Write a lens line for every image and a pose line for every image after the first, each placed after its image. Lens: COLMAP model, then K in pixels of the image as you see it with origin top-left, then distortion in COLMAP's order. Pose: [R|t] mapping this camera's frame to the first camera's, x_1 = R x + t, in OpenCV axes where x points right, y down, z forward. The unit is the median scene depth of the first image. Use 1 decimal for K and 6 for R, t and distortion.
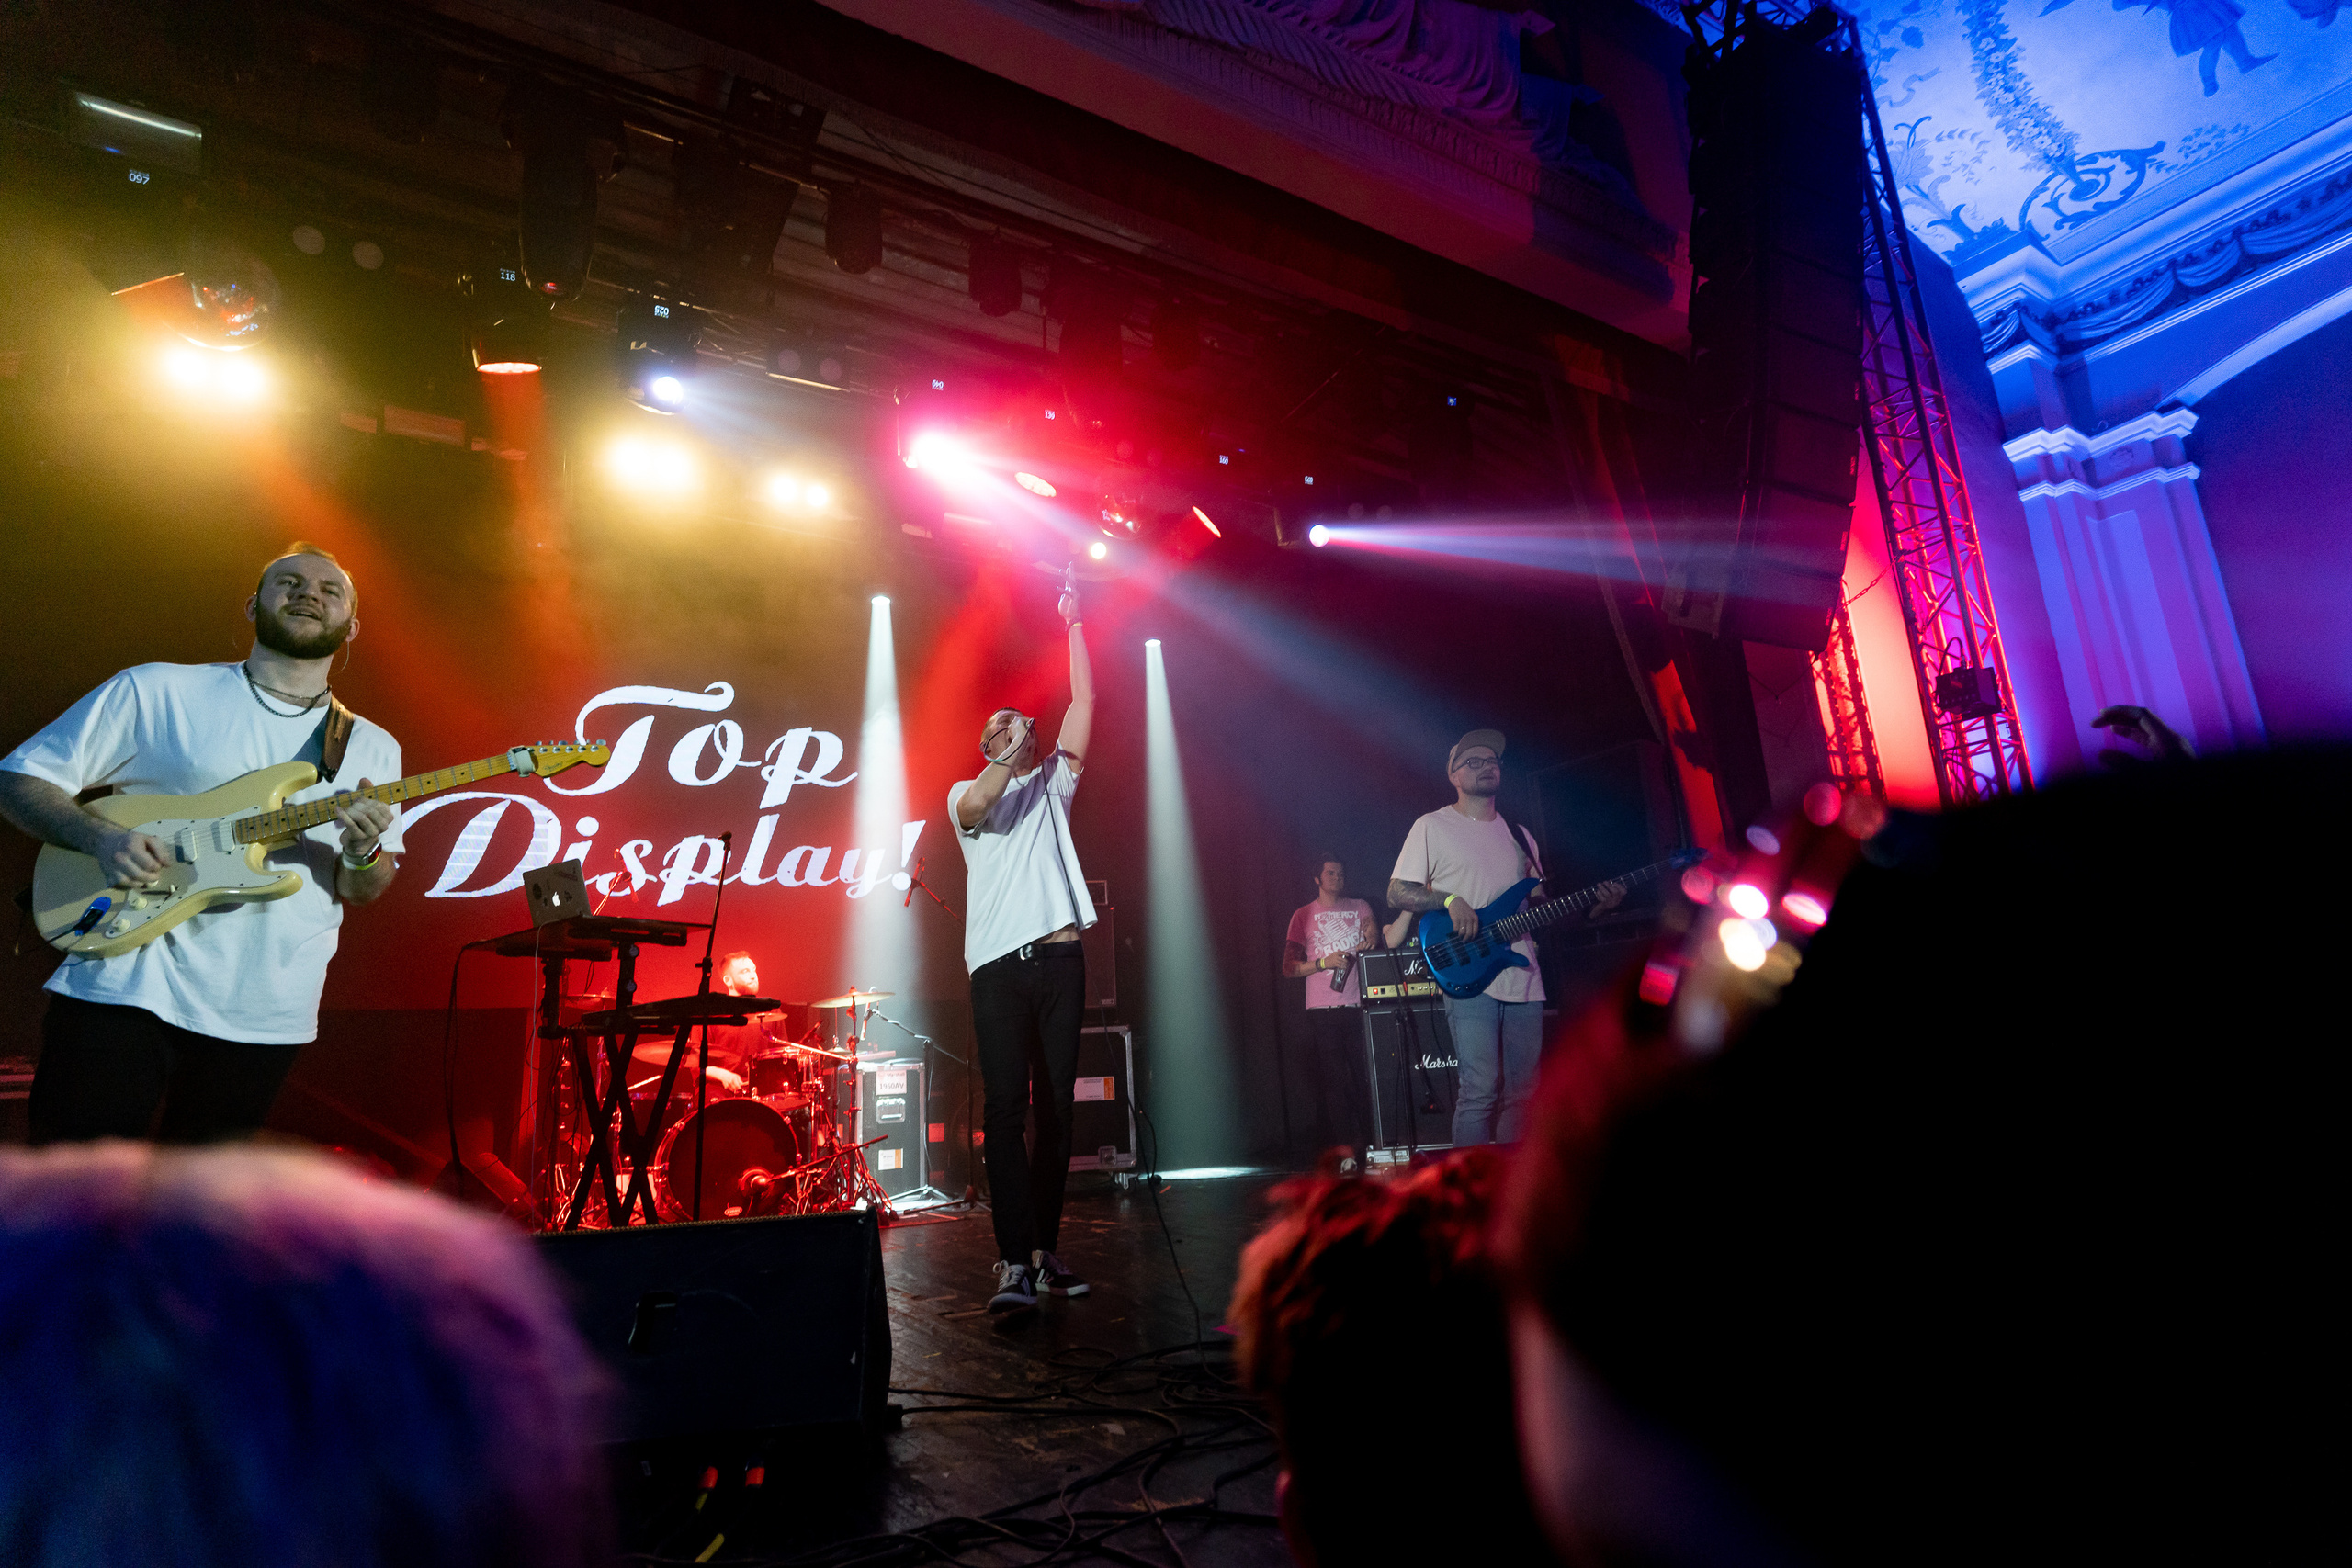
lens RADIAL K [[1190.1, 0, 1176.0], [0, 1190.1, 784.0], [0, 0, 1]] dist [-0.002935, 0.002072]
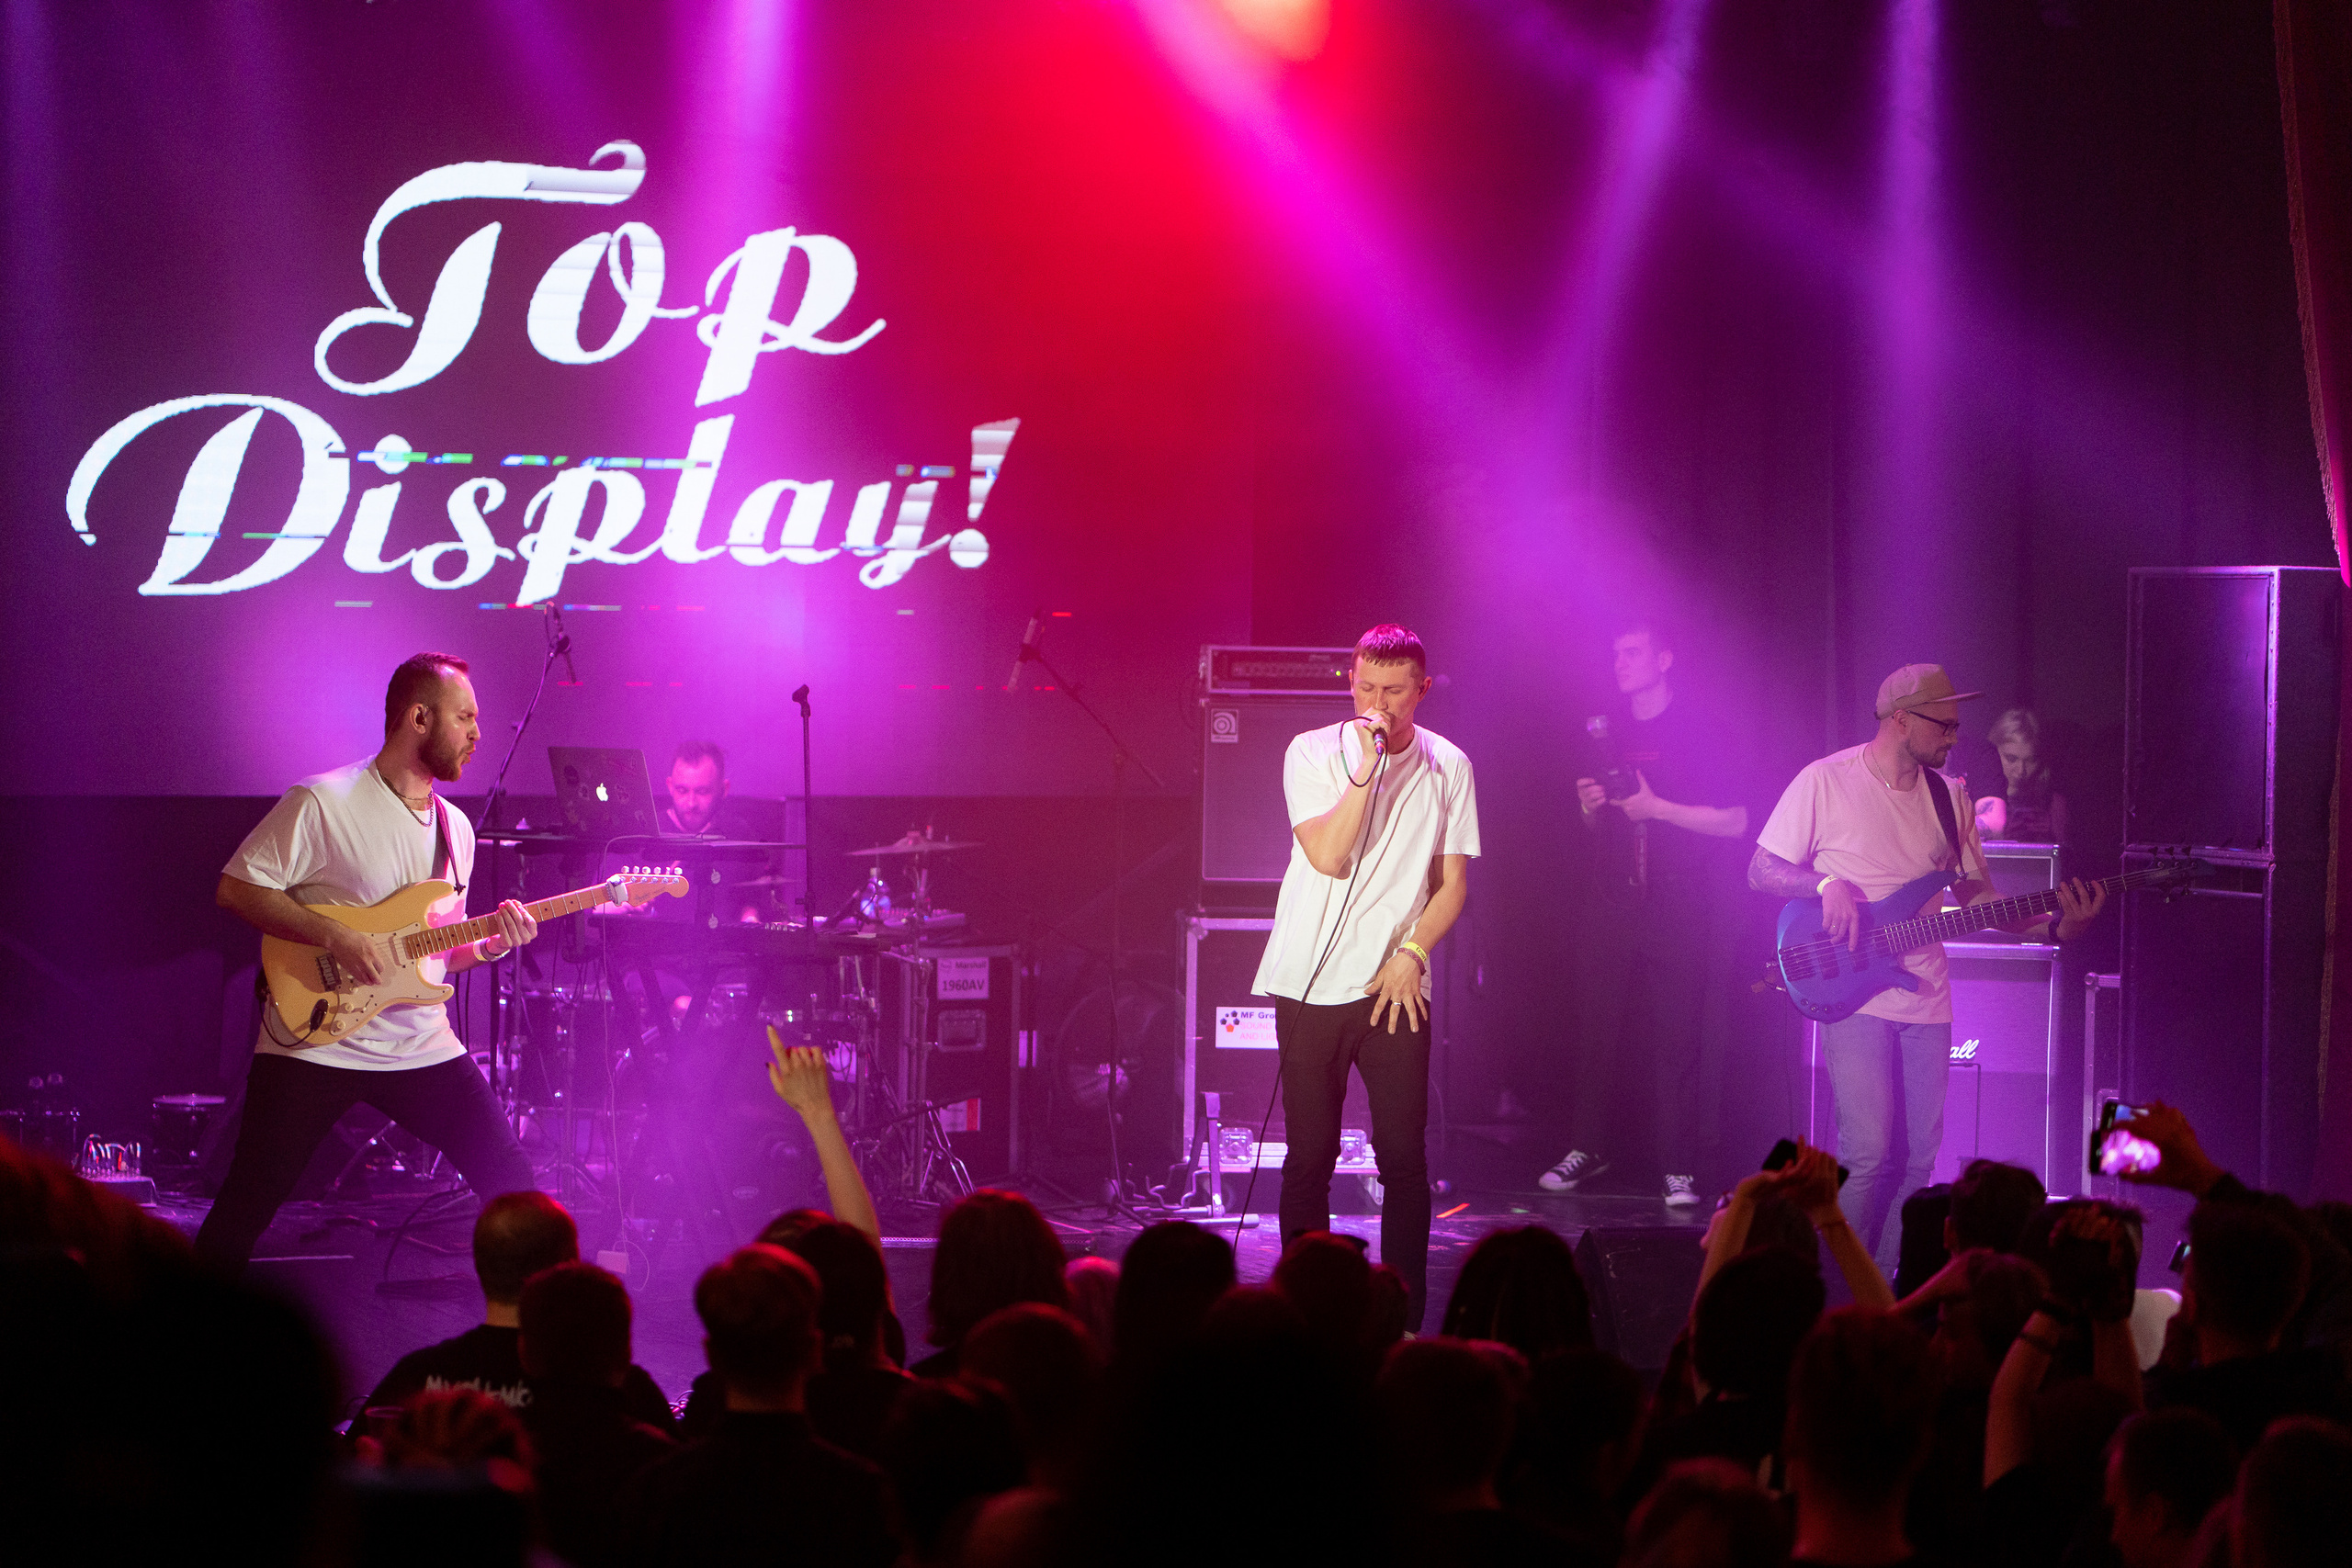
lens RADIAL K [[5934.7, 0, 1214.1], [0, 5934.7, 782.9], [0, 0, 1]] dist [0.003125, -0.014958]
pose [[0.990143, 0.076341, -0.117425, 0.167948], [-0.041829, 0.961312, 0.272267, -0.526399], [0.133667, -0.264671, 0.955030, -1.407603]]
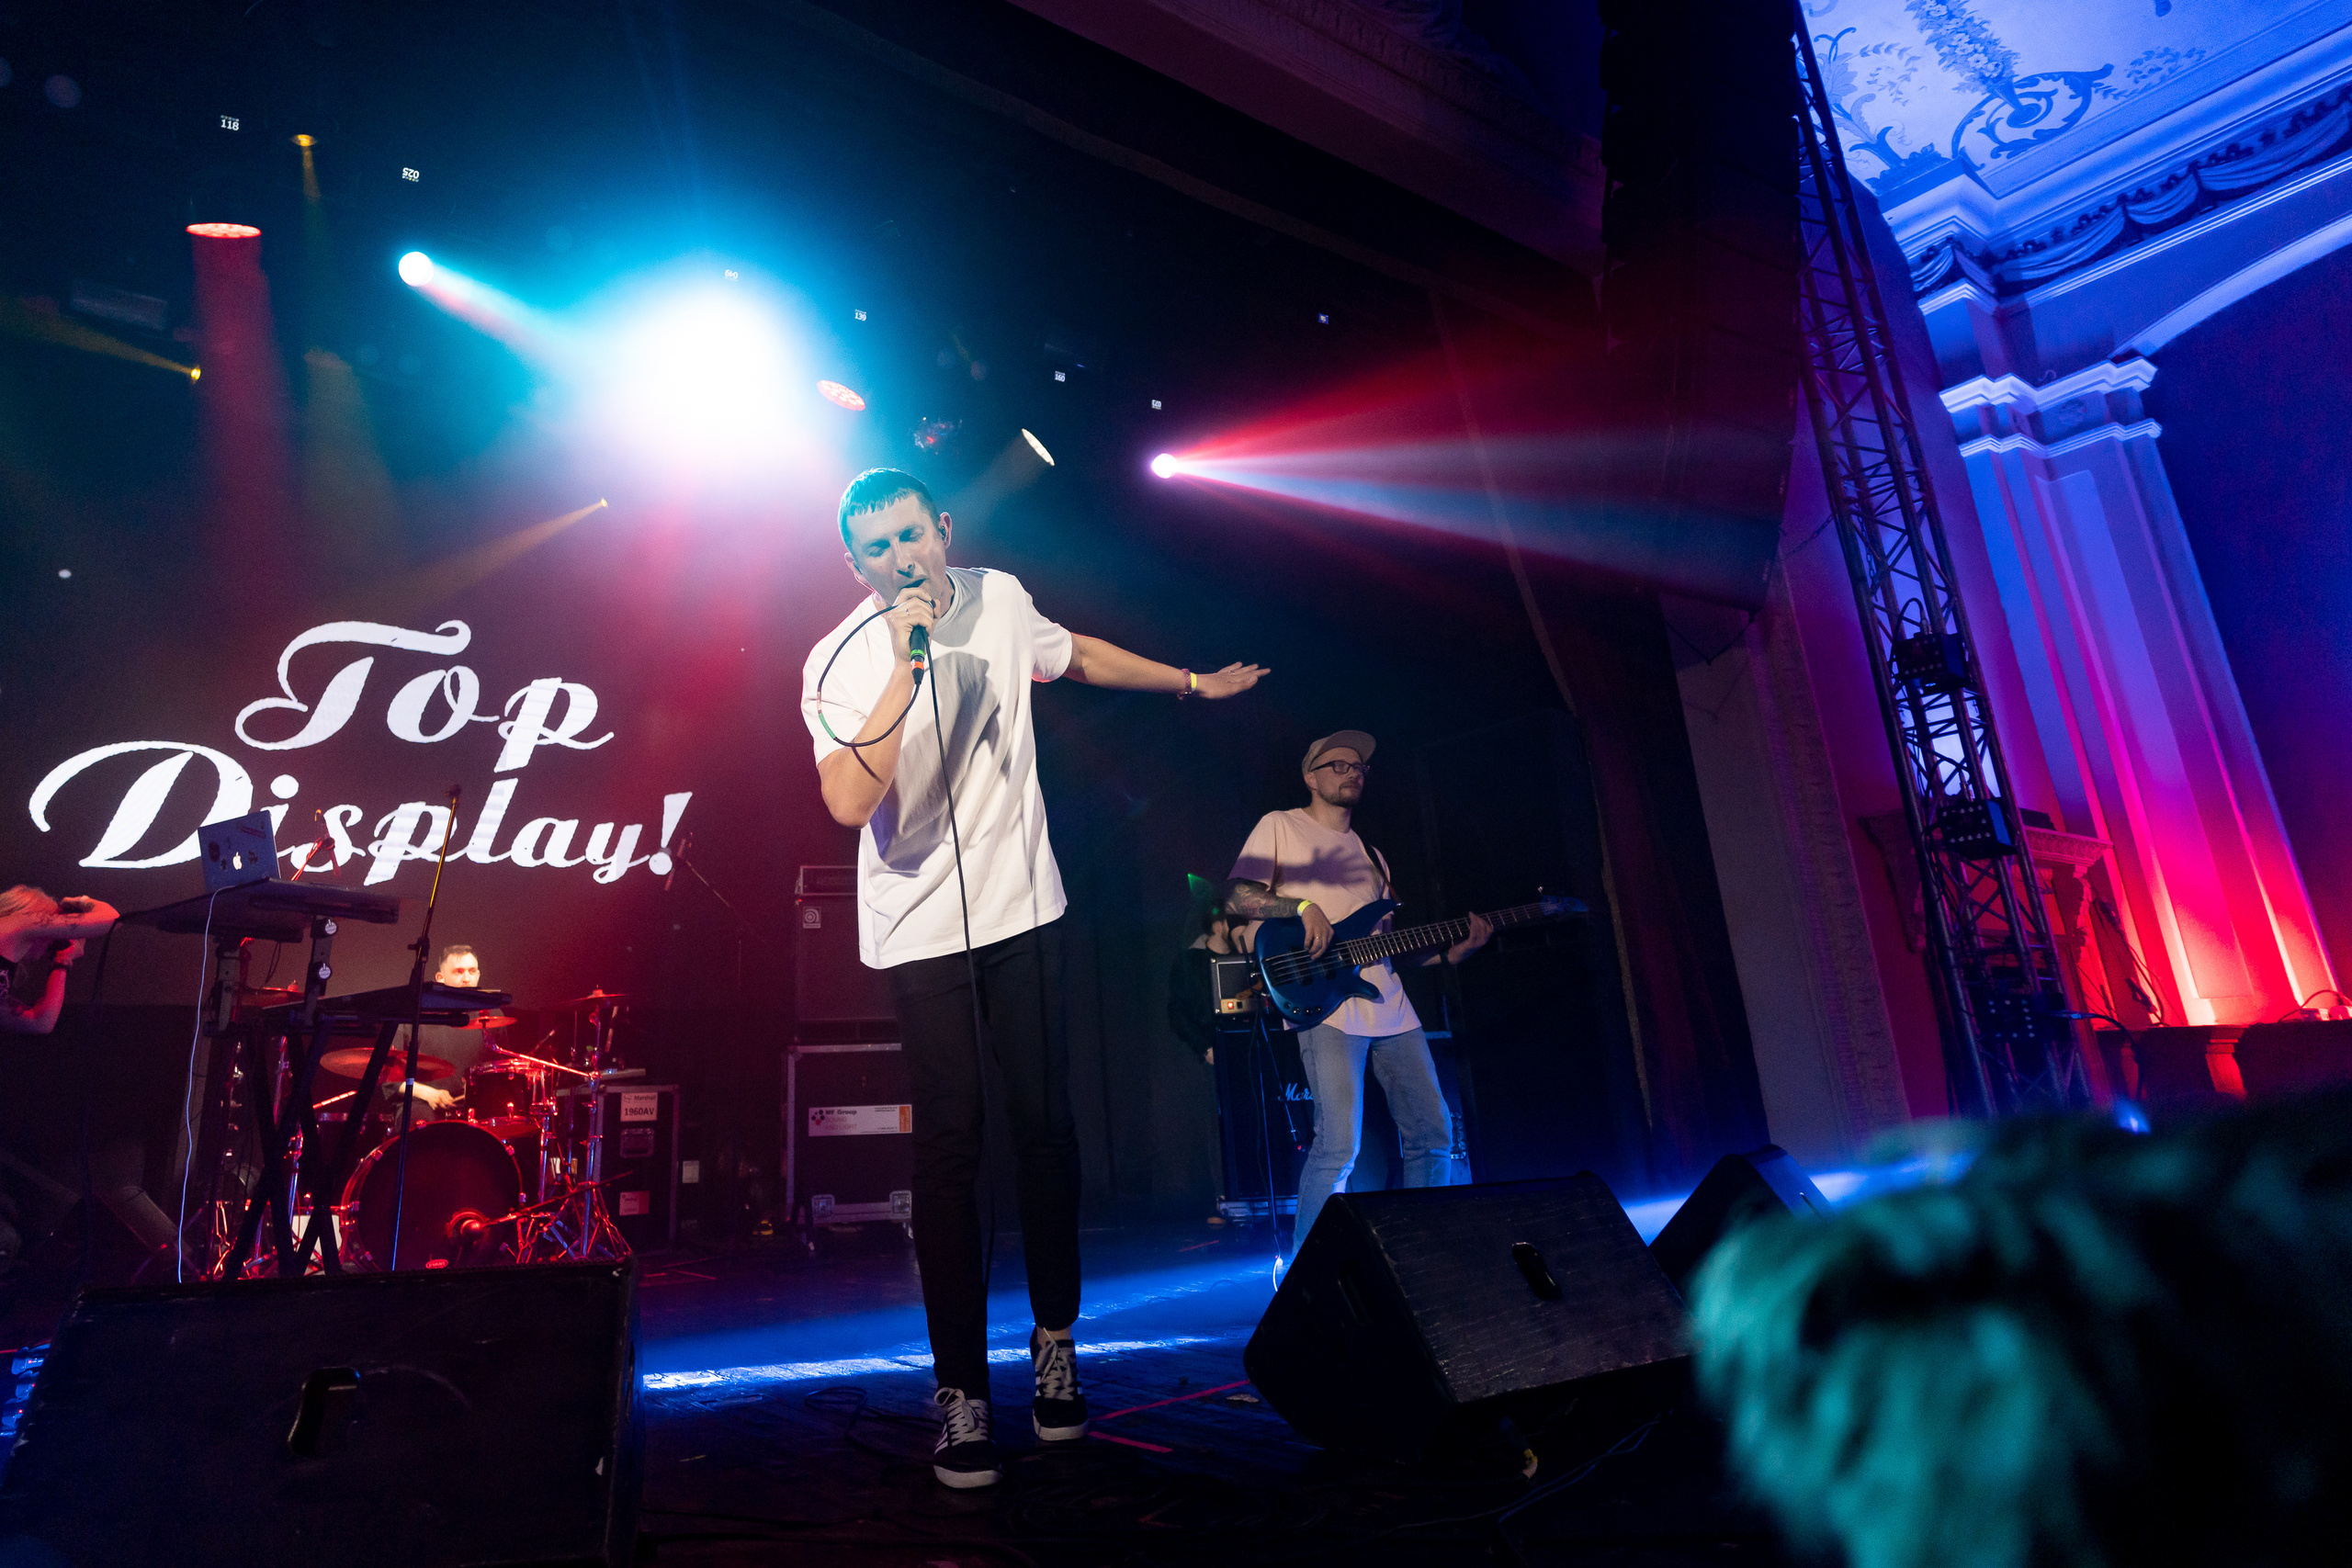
lens RADIAL K [[1360.2, 0, 1009.0], [0, 1360.2, 672.8], [0, 0, 1]] dist [-0.003712, 0.002348]
pose [[0.999358, 0.026385, 0.024237, -0.013334], [-0.024515, 0.996922, -0.074468, 0.013927], [-0.026127, 0.073826, 0.996929, 0.032337]]
